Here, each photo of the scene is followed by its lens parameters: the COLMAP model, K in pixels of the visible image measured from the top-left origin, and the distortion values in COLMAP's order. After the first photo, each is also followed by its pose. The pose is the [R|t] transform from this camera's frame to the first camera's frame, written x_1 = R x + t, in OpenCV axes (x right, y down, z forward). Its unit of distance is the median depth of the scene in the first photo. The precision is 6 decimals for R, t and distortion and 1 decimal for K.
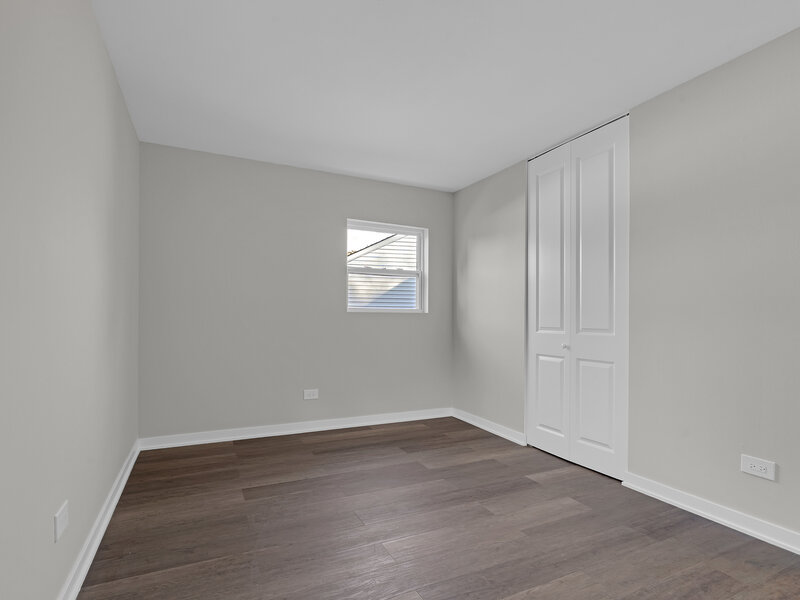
lens RADIAL K [[401.9, 0, 404.1], [0, 401.9, 300.9], [0, 0, 1]] dist [-0.004486, -0.000624]
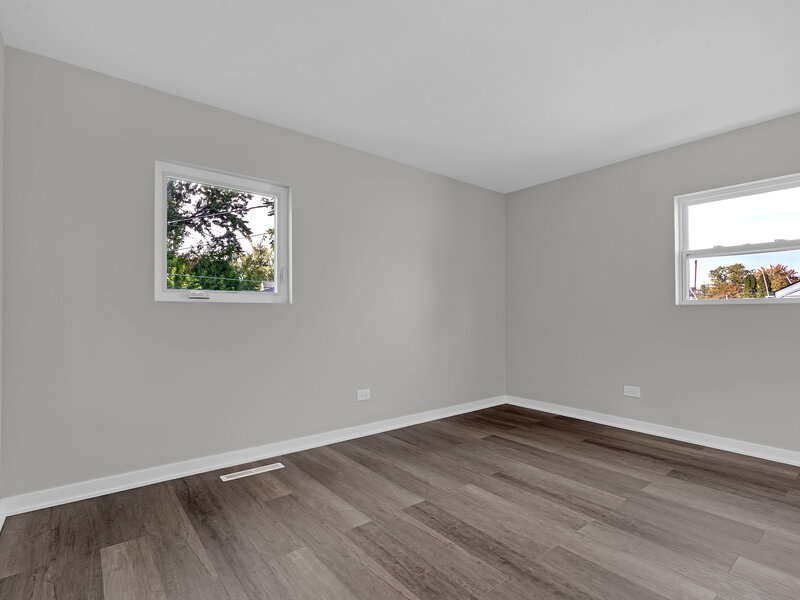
lens RADIAL K [[401.9, 0, 404.1], [0, 401.9, 300.9], [0, 0, 1]] dist [-0.004486, -0.000624]
pose [[0.227030, -0.036526, -0.973203, 0.740128], [0.047746, 0.998512, -0.026338, 0.015306], [0.972717, -0.040488, 0.228436, 0.312412]]
